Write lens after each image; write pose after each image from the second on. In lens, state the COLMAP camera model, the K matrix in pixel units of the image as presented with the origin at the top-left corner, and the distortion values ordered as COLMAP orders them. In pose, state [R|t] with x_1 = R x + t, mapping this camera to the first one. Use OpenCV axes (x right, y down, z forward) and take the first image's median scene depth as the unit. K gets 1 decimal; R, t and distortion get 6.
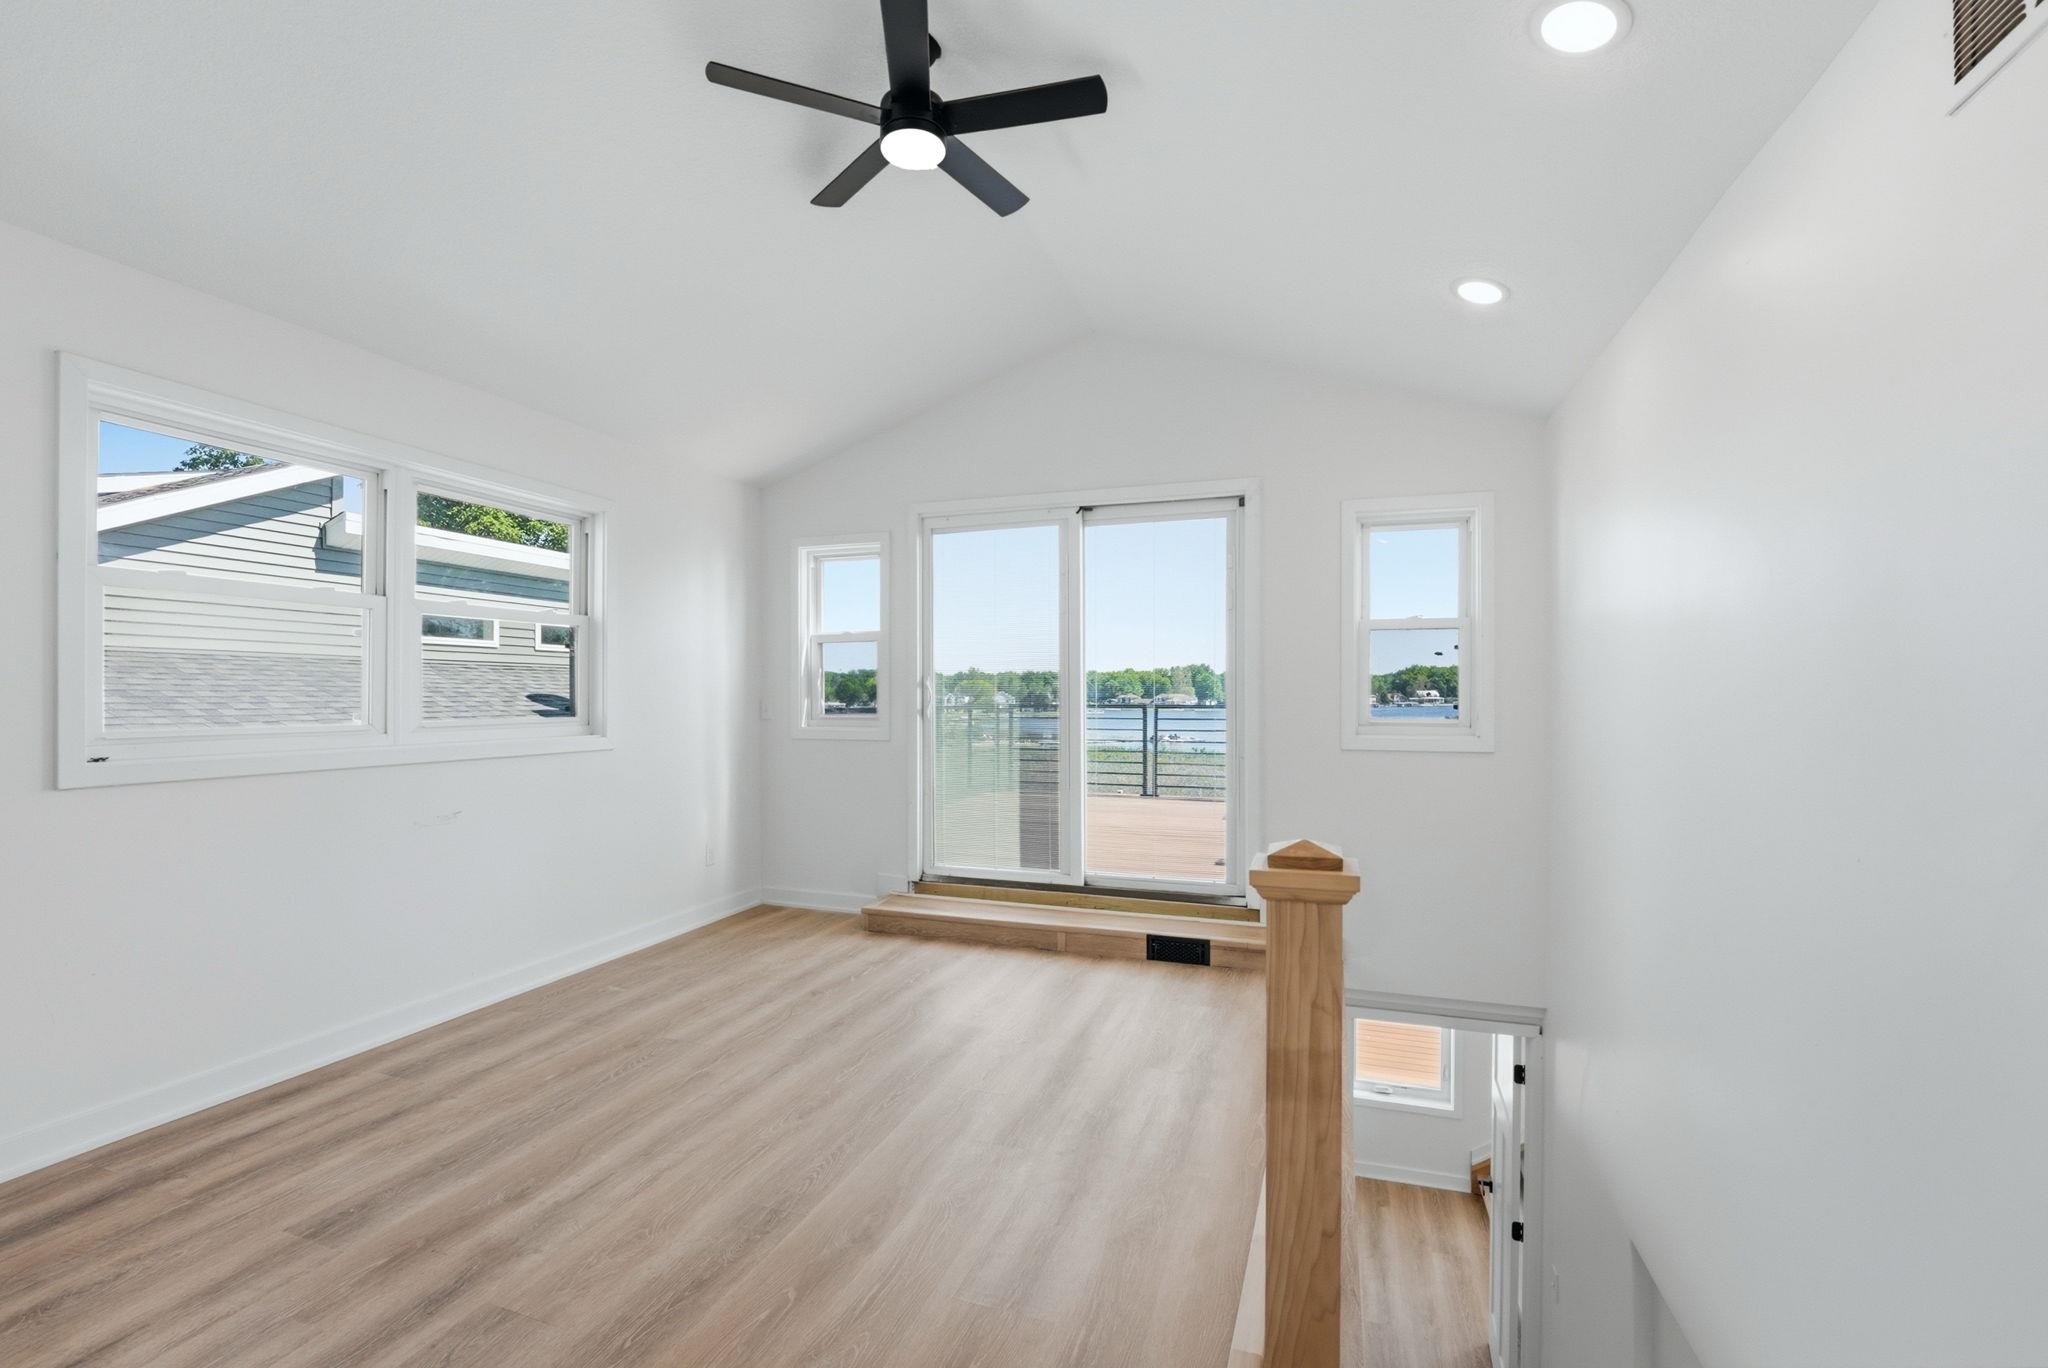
lens RADIAL K [[846.9, 0, 1033.1], [0, 846.9, 686.6], [0, 0, 1]] dist [-0.022648, -0.000007]
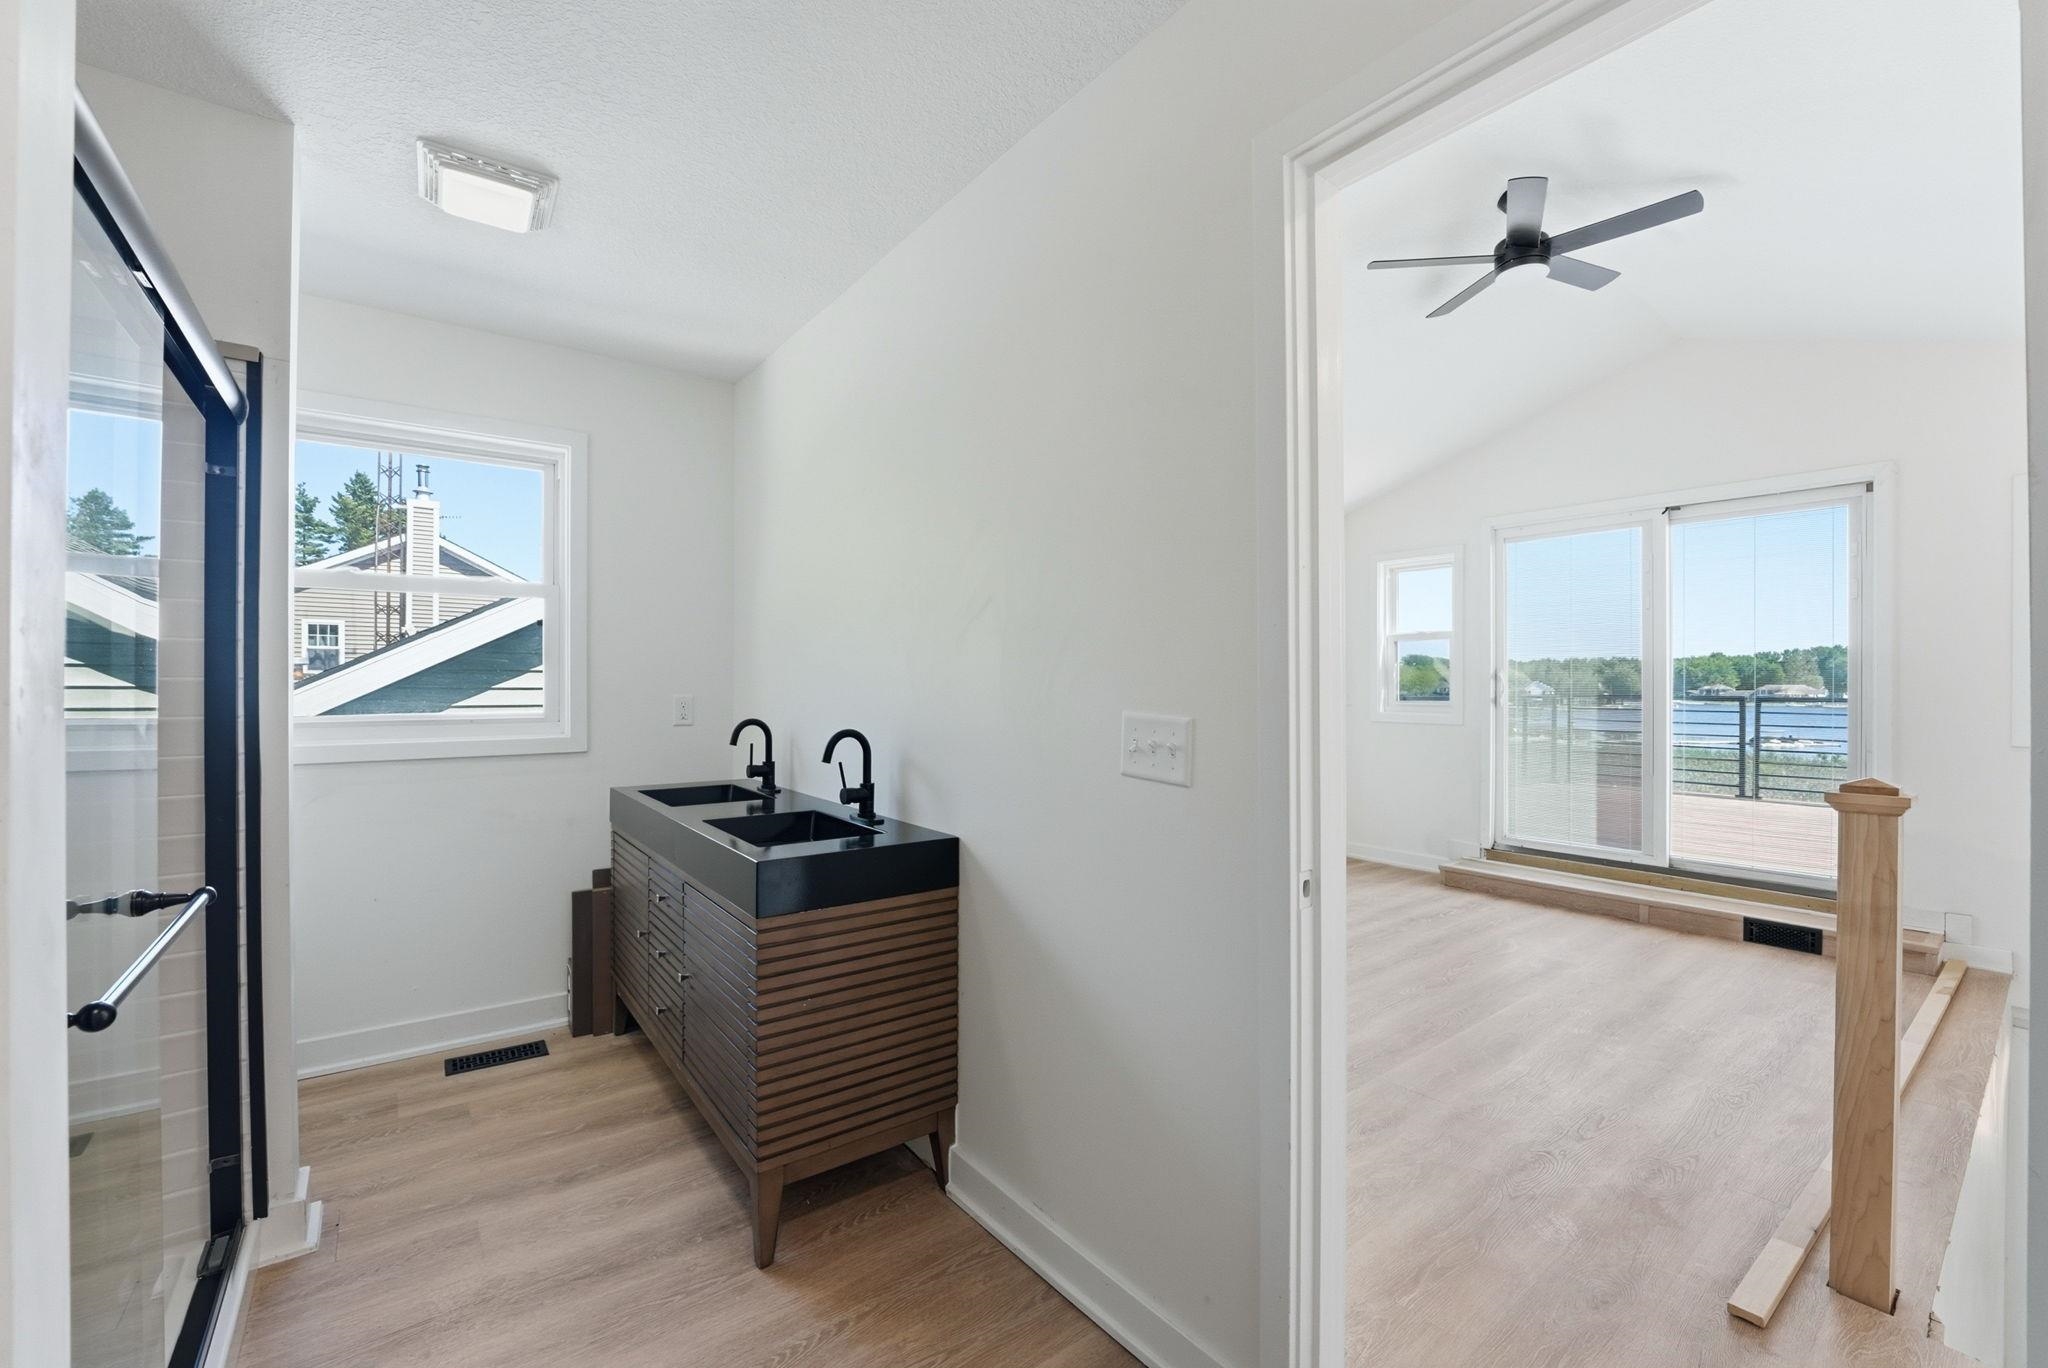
lens RADIAL K [[846.9, 0, 1033.1], [0, 846.9, 686.6], [0, 0, 1]] dist [-0.022648, -0.000007]
pose [[0.840071, 0.003259, -0.542467, -0.041027], [0.003217, 0.999934, 0.010990, -0.003530], [0.542467, -0.010978, 0.840005, -0.295508]]
